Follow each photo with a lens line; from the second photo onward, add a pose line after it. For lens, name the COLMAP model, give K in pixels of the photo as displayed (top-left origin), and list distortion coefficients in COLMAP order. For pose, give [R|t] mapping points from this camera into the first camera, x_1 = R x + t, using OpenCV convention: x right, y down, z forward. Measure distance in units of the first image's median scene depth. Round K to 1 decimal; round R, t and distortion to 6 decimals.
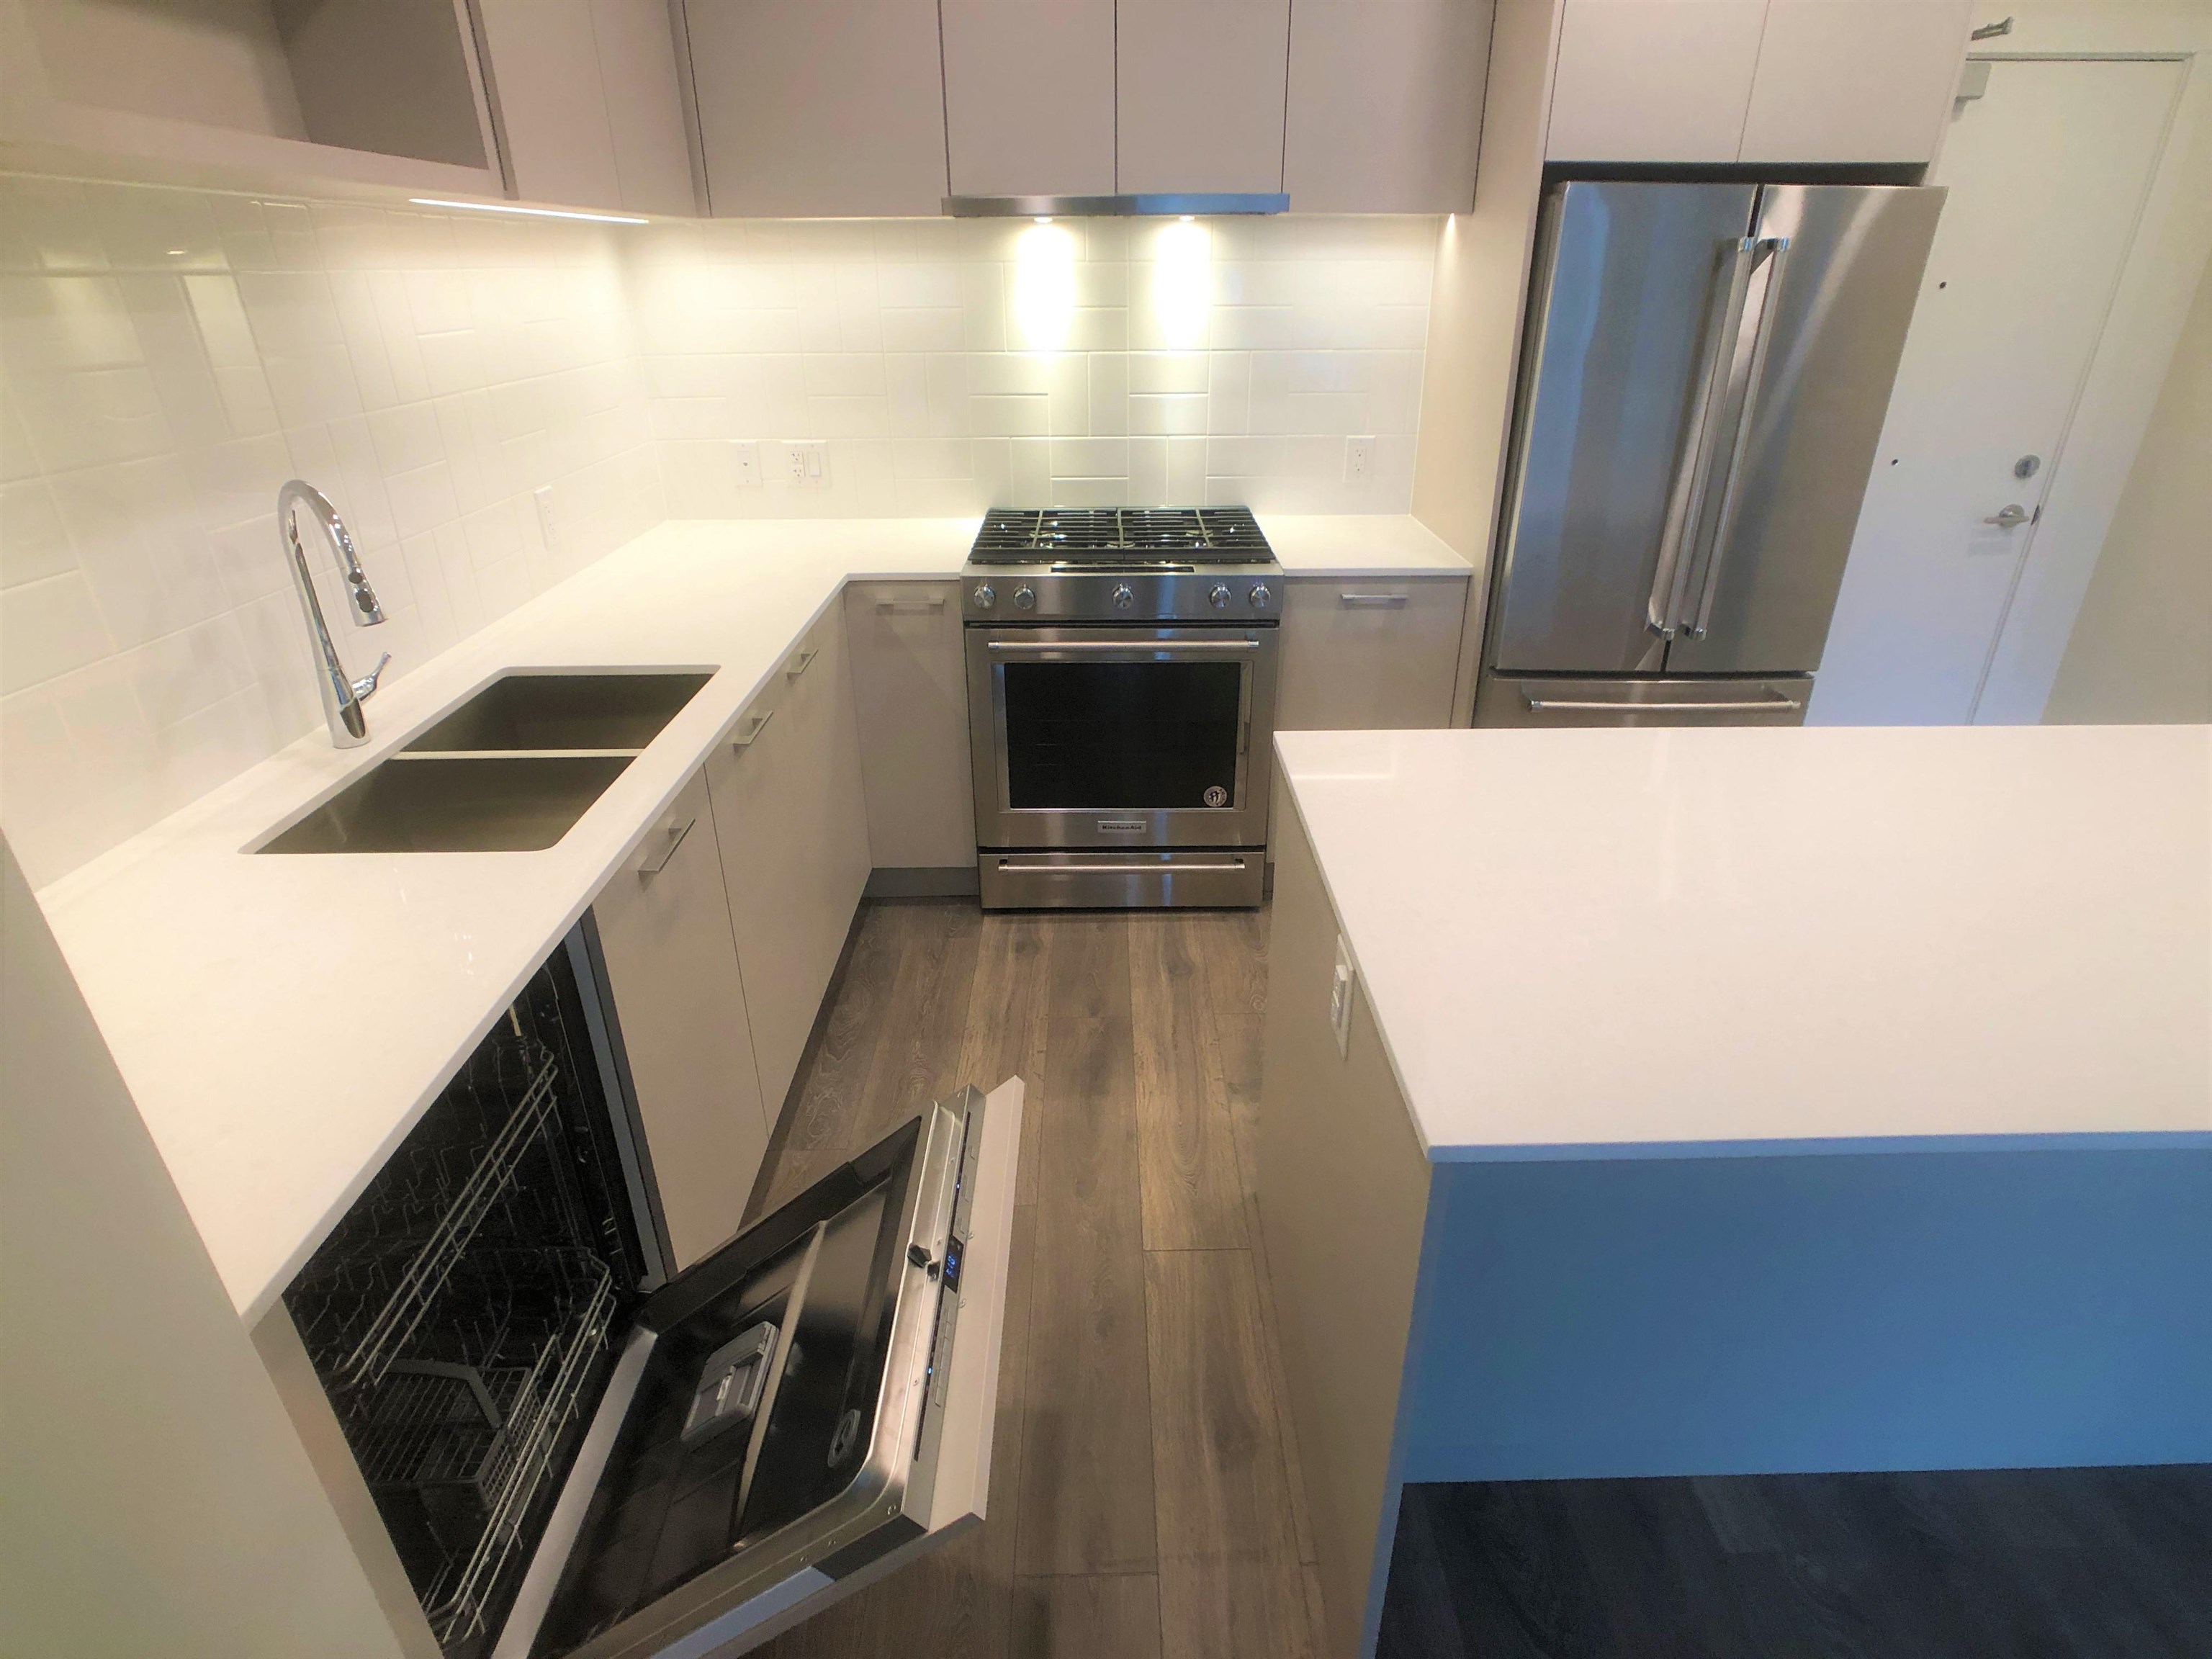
lens RADIAL K [[1163.8, 0, 1103.0], [0, 1163.8, 847.9], [0, 0, 1]] dist [-0.031279, 0.005271]
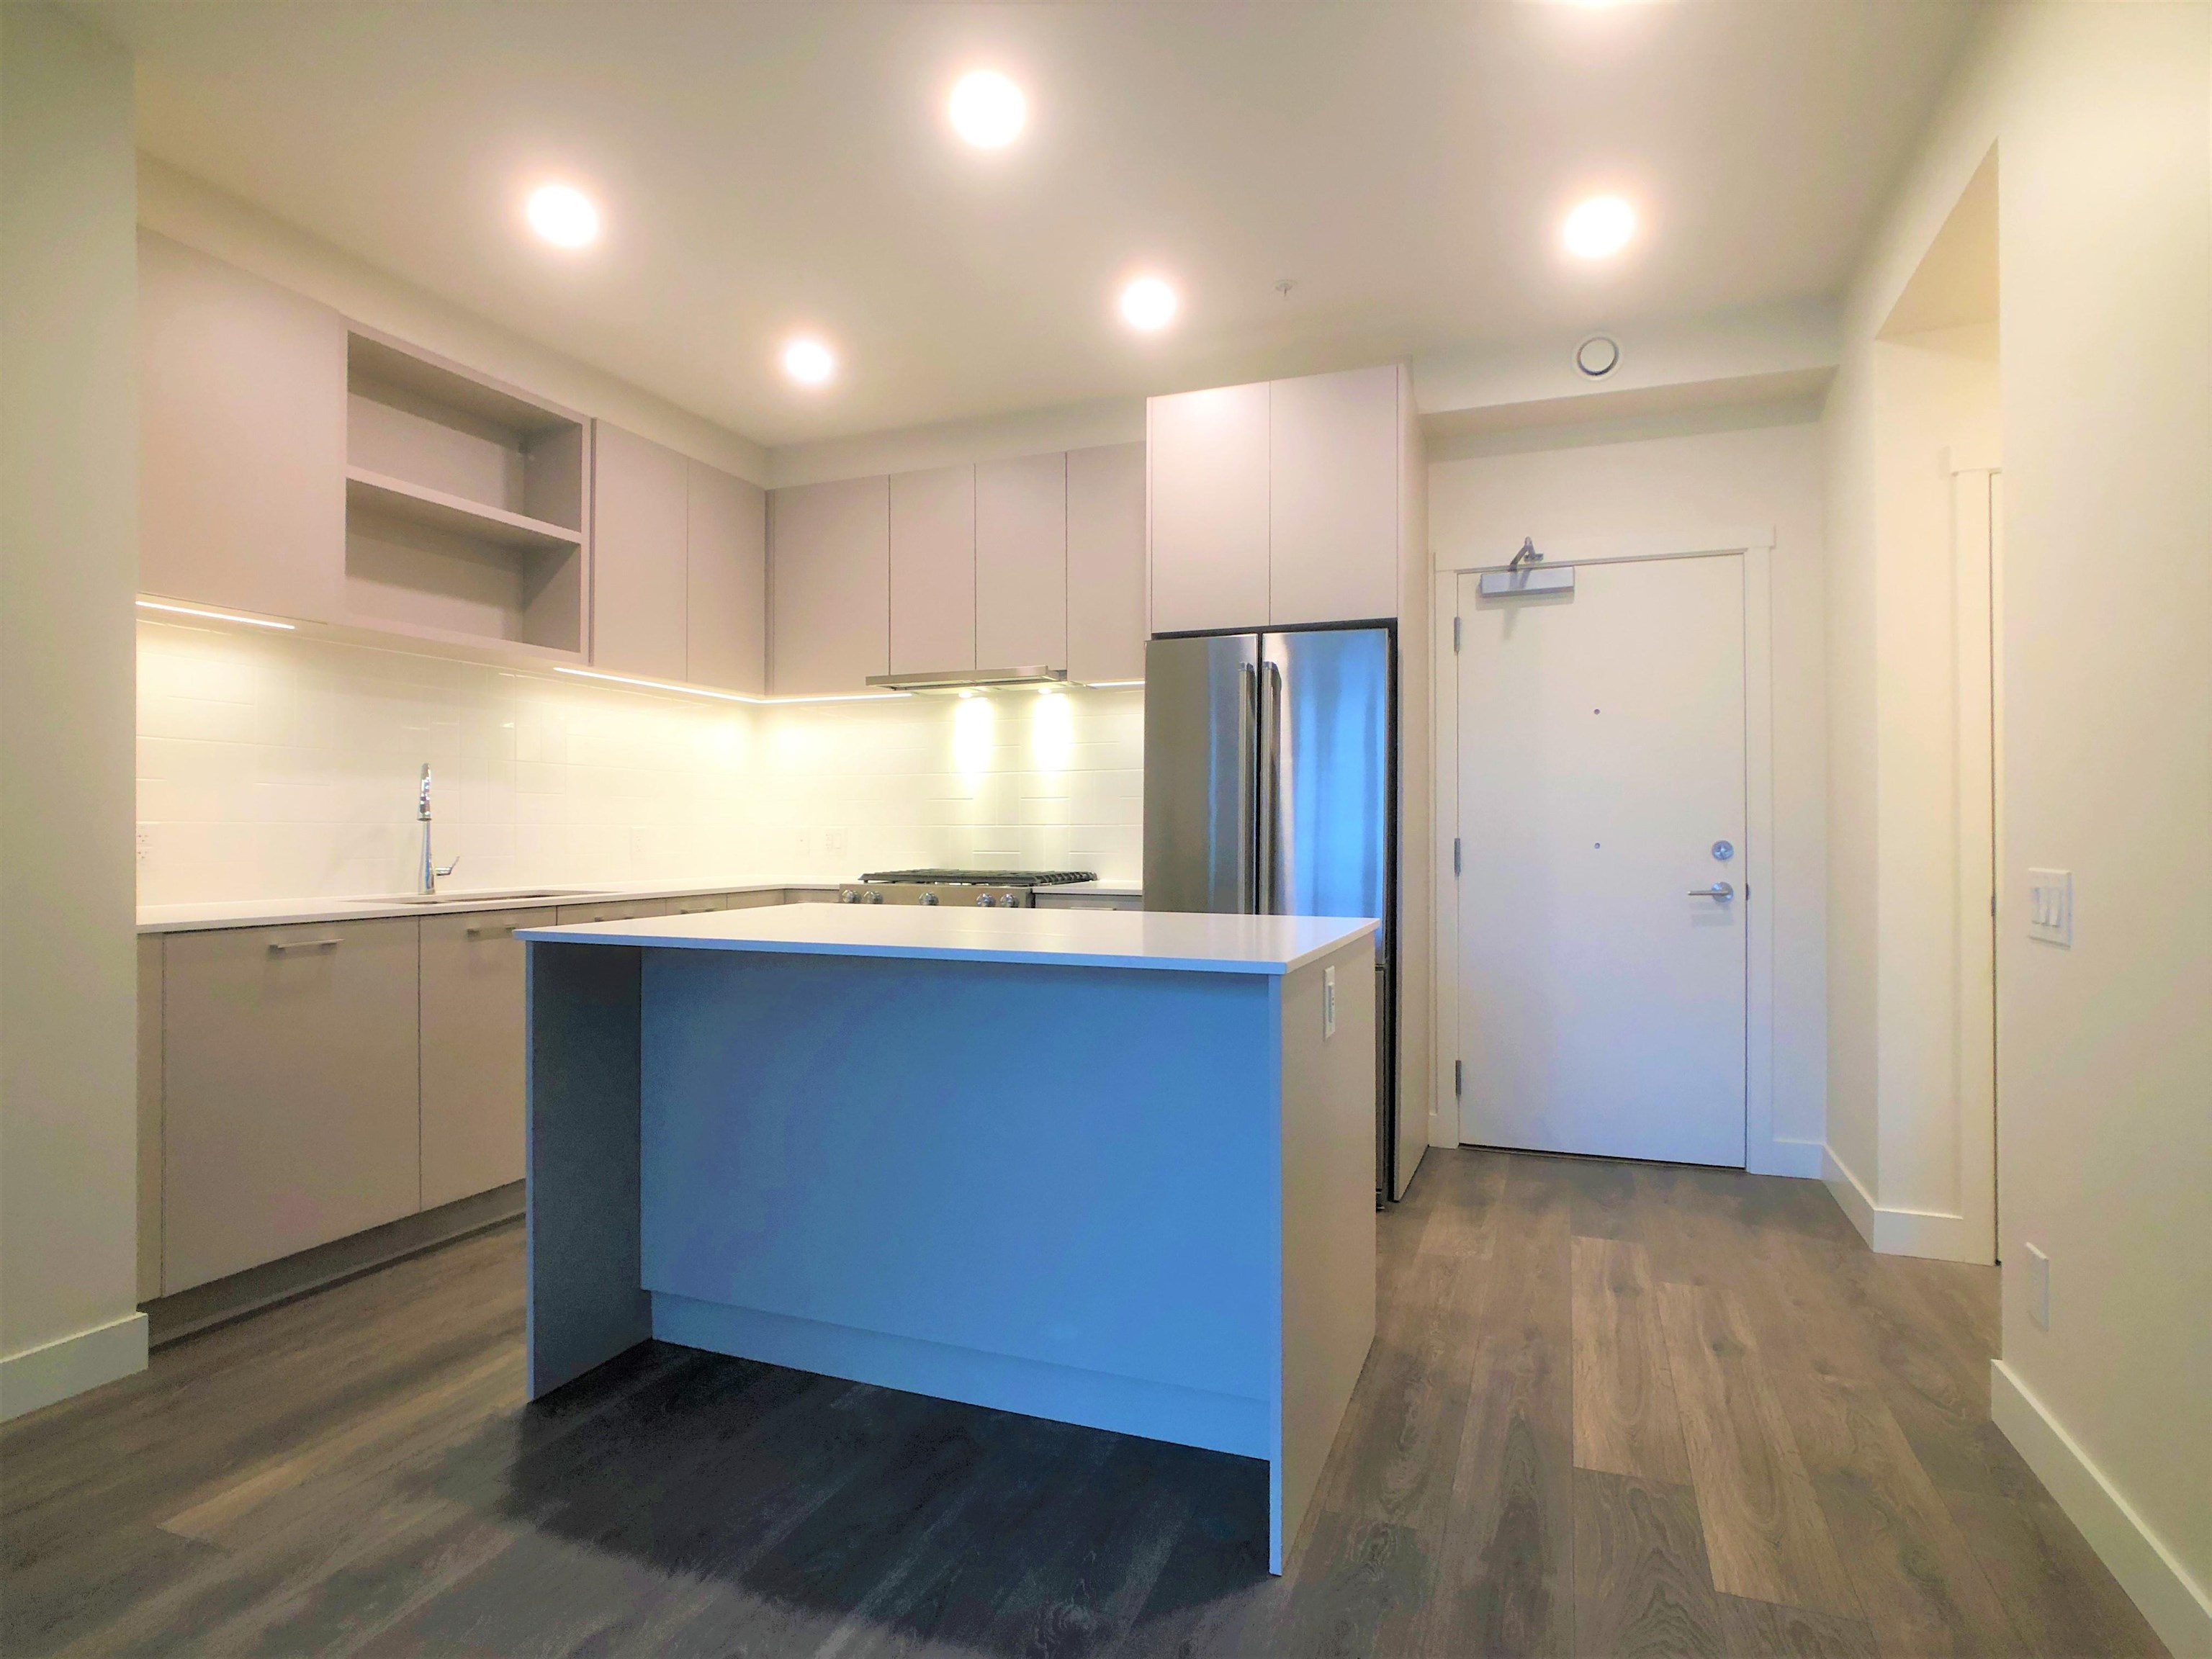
lens RADIAL K [[1163.8, 0, 1124.7], [0, 1163.8, 821.3], [0, 0, 1]] dist [-0.031279, 0.005271]
pose [[0.934377, 0.006345, -0.356230, 0.718068], [-0.166747, 0.891368, -0.421495, 0.256905], [0.314858, 0.453235, 0.833932, -0.201397]]
